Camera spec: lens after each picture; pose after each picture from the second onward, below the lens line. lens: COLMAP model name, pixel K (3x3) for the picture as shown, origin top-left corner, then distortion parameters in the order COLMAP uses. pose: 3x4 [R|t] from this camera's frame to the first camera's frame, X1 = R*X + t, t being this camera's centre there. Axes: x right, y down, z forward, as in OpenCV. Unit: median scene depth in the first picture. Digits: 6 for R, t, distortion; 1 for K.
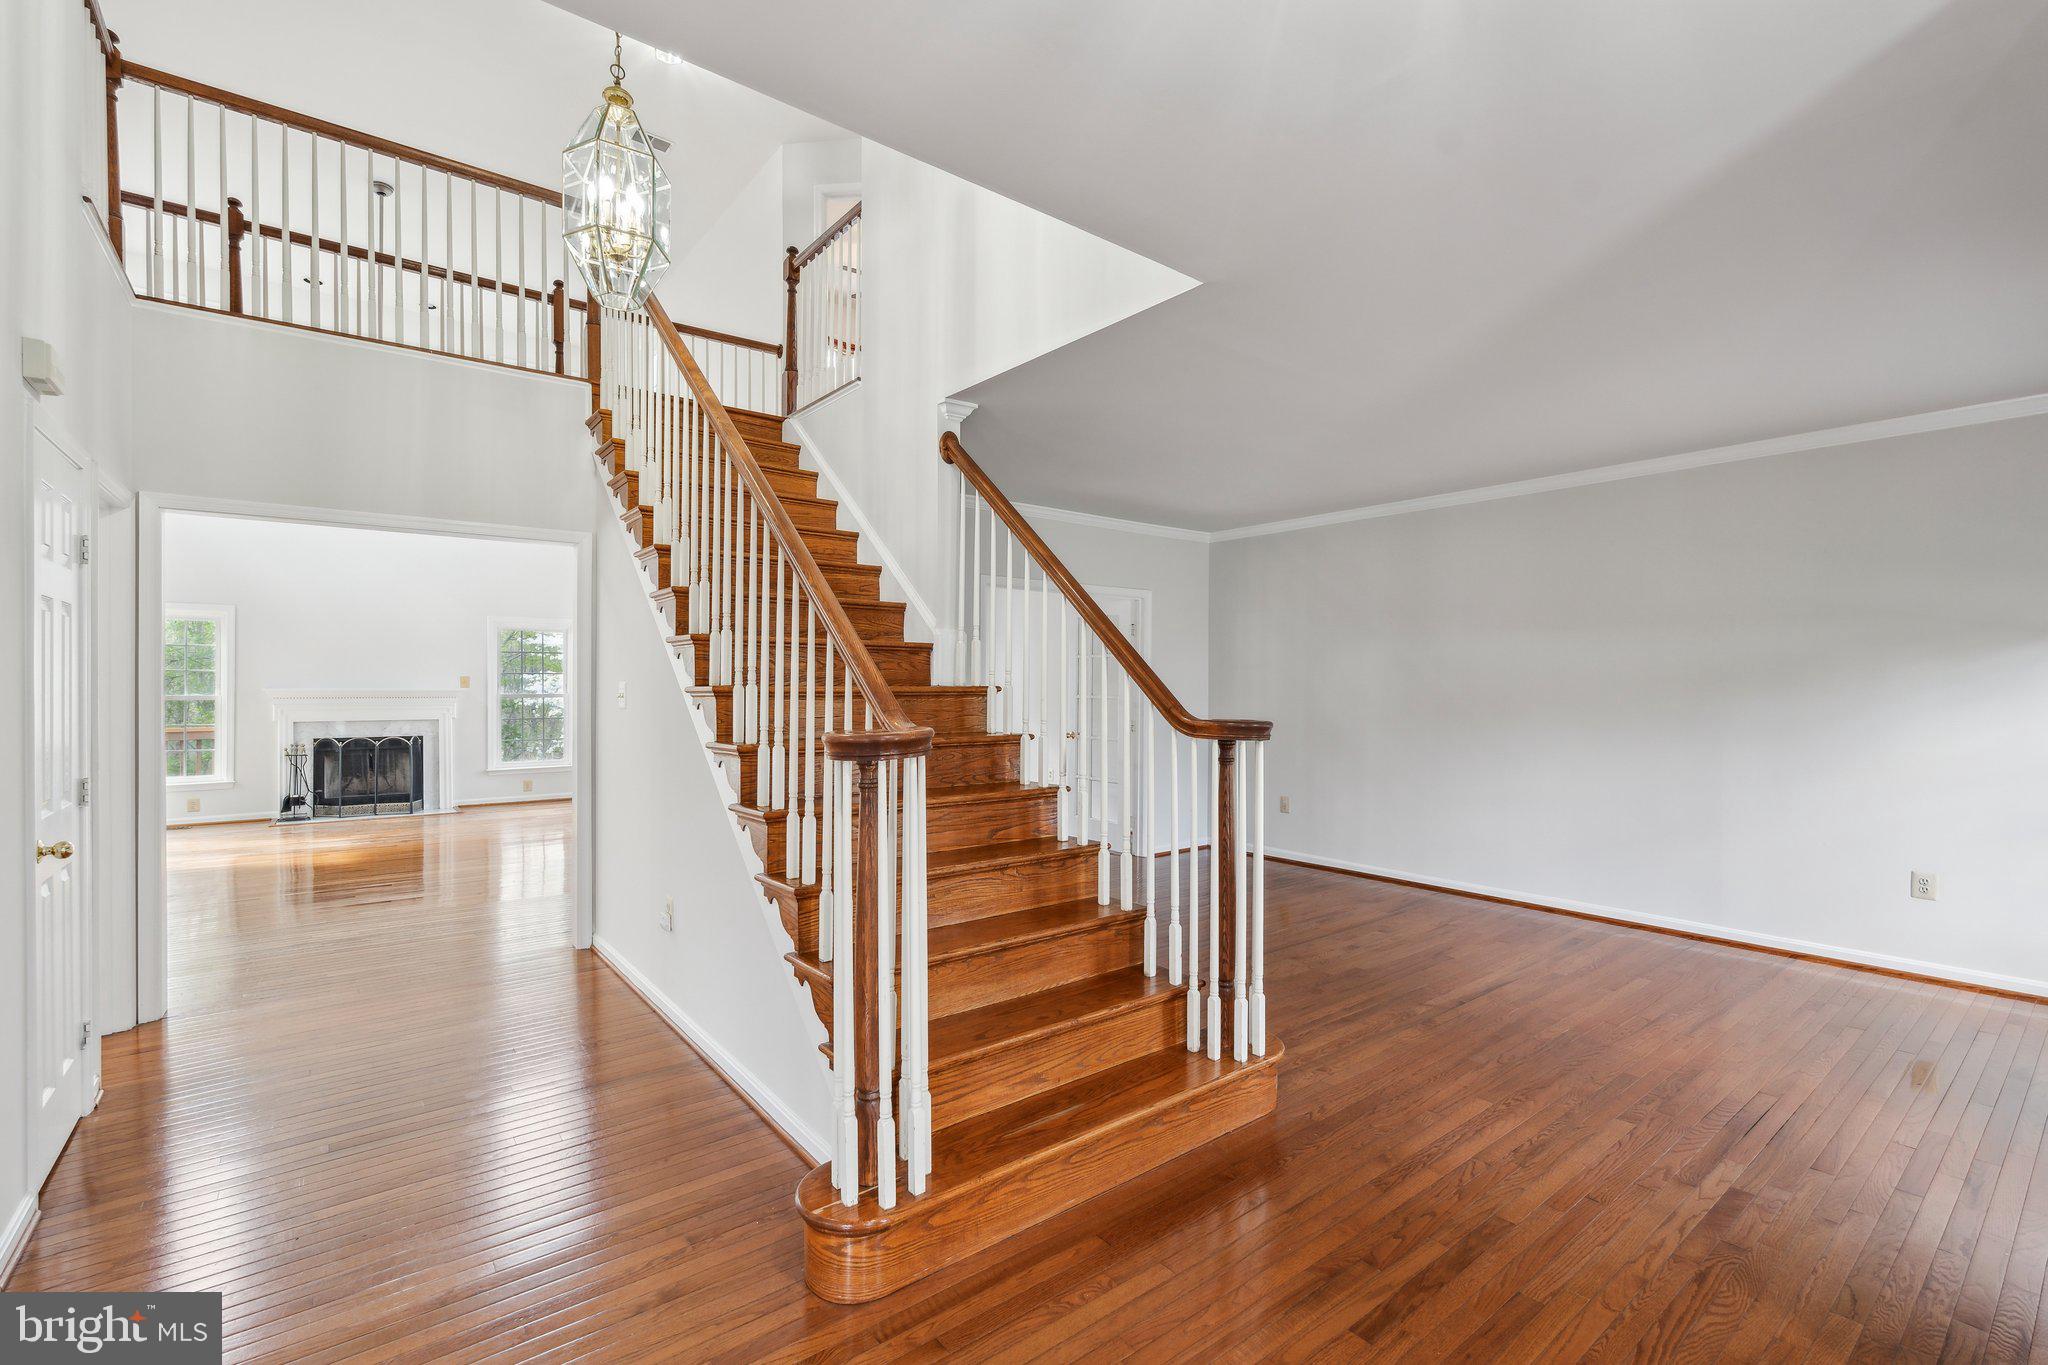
lens RADIAL K [[895.1, 0, 1024.0], [0, 895.1, 682.5], [0, 0, 1]] dist [-0.000544, 0.000049]
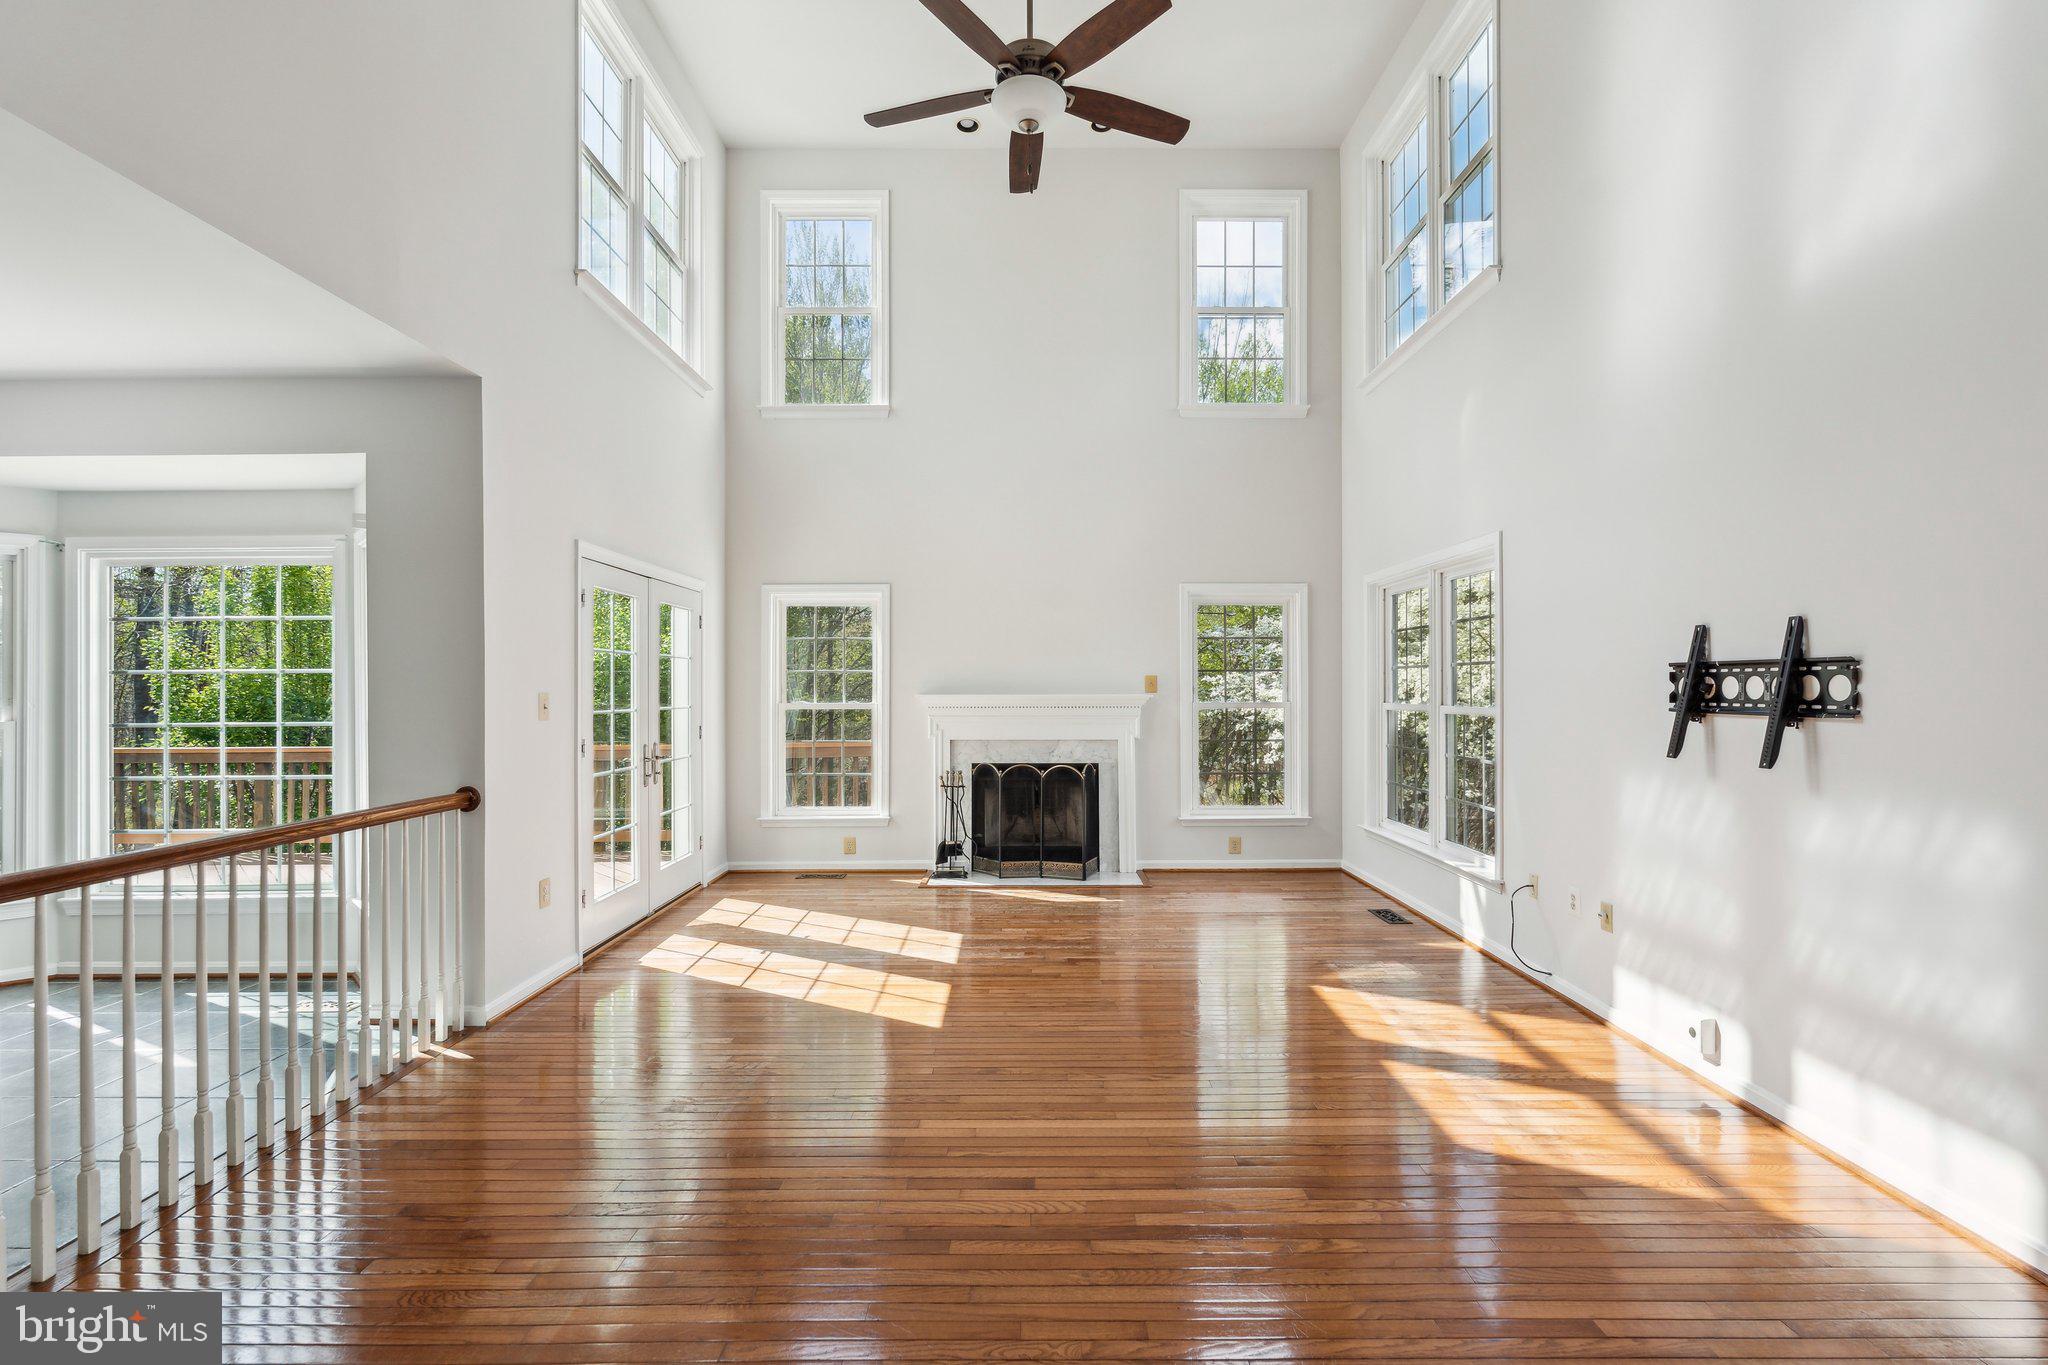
lens RADIAL K [[907.1, 0, 1024.0], [0, 907.1, 682.5], [0, 0, 1]] dist [0.000058, 0.000451]
pose [[0.782718, -0.009362, -0.622306, -0.292378], [0.005420, 0.999951, -0.008226, 0.003492], [0.622353, 0.003066, 0.782731, 0.434549]]
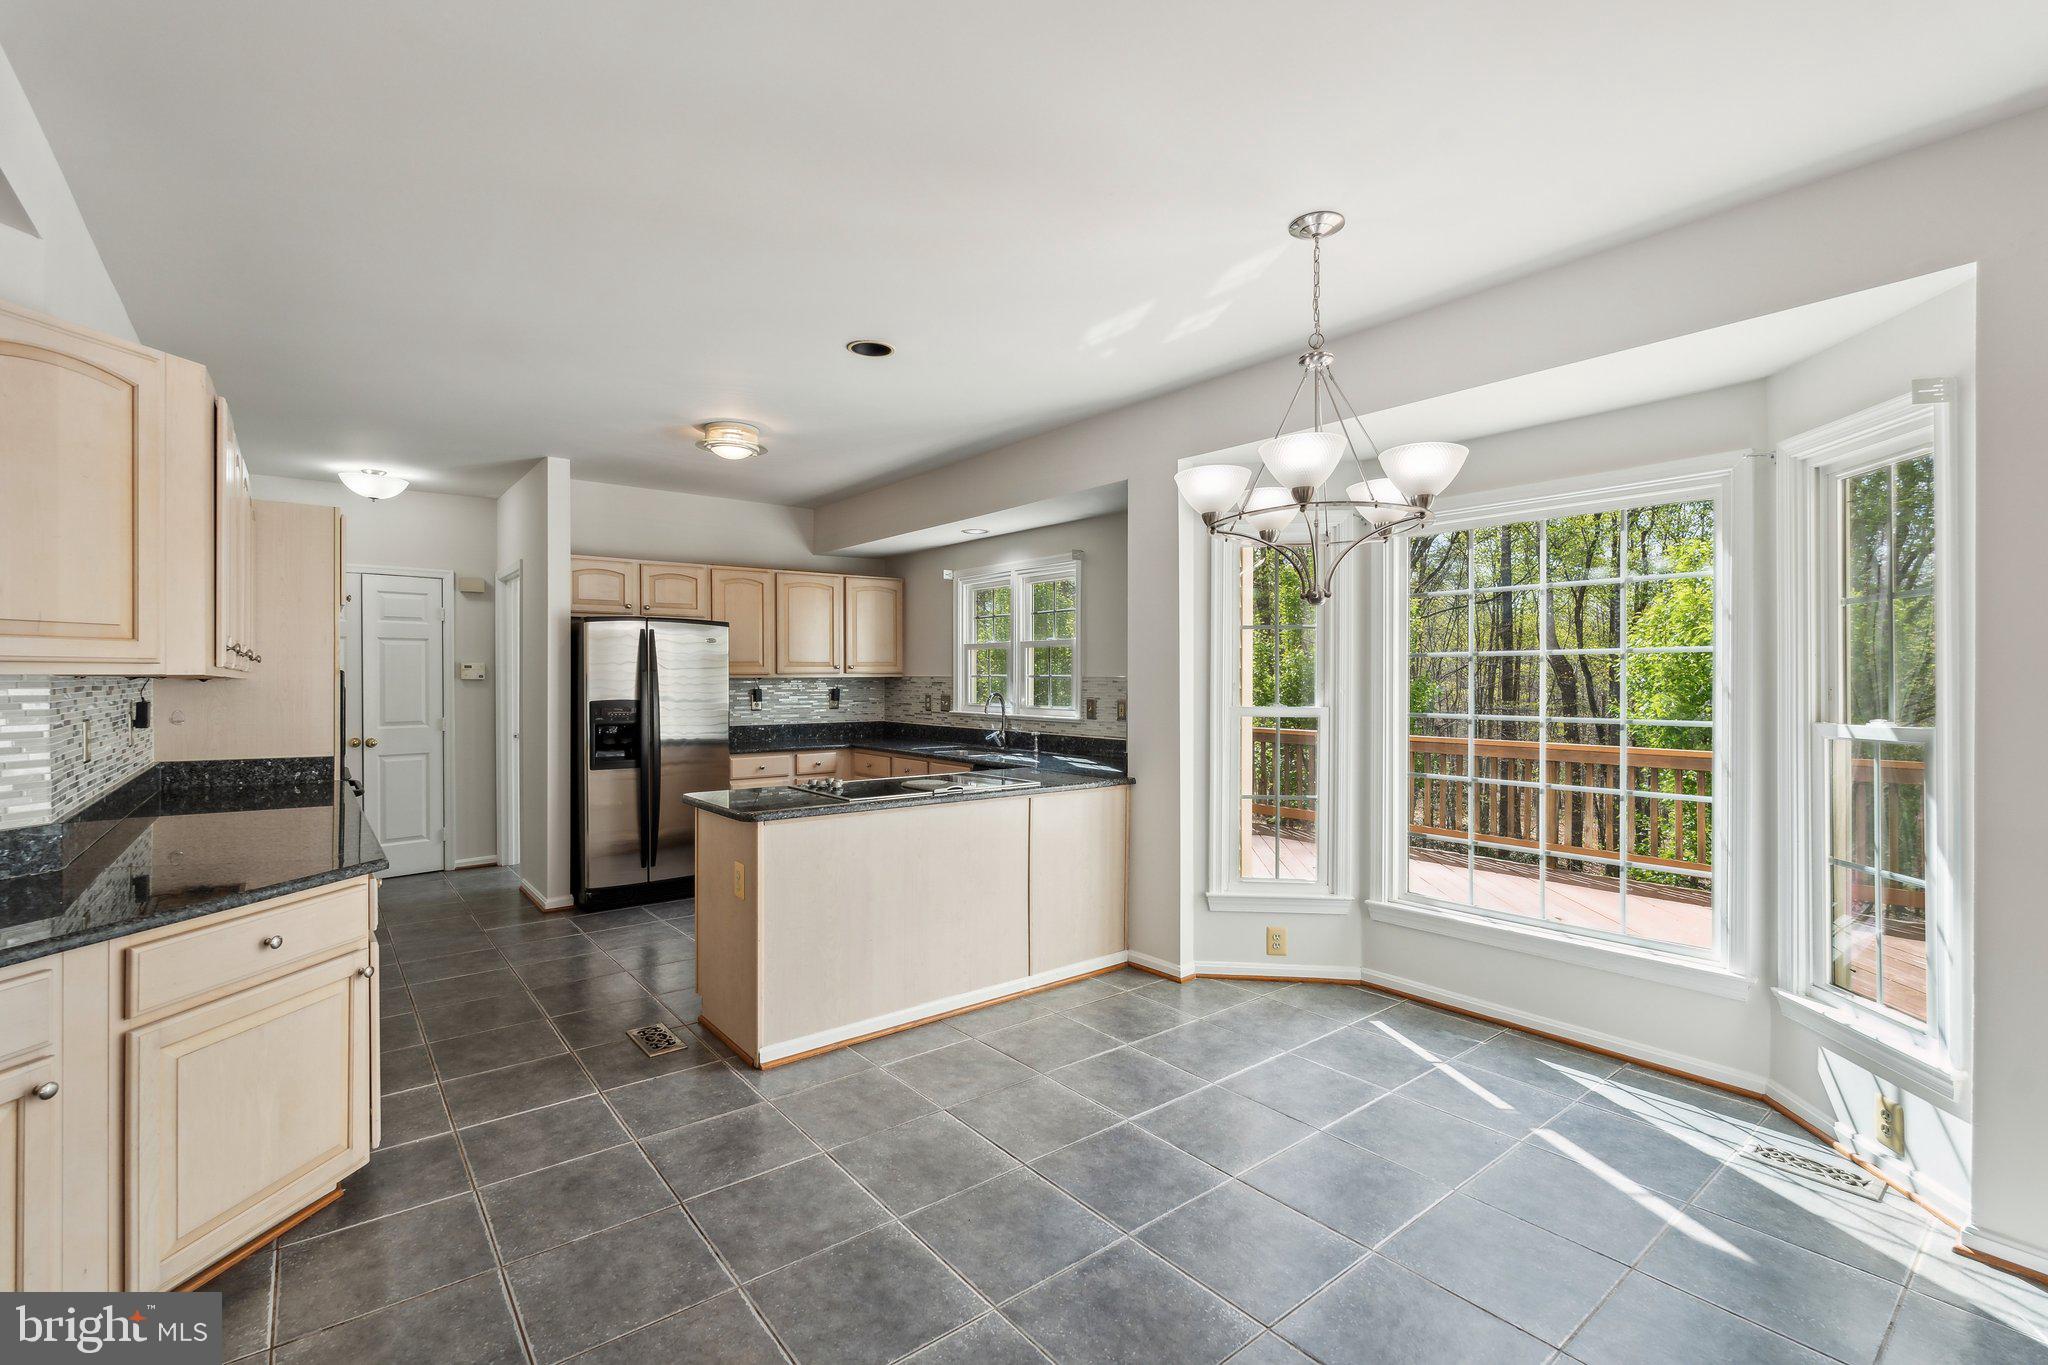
lens RADIAL K [[907.1, 0, 1024.0], [0, 907.1, 682.5], [0, 0, 1]] dist [0.000058, 0.000451]
pose [[0.010842, 0.003214, -0.999936, -0.541455], [-0.000123, 0.999995, 0.003213, 0.003282], [0.999941, 0.000089, 0.010843, 0.326859]]
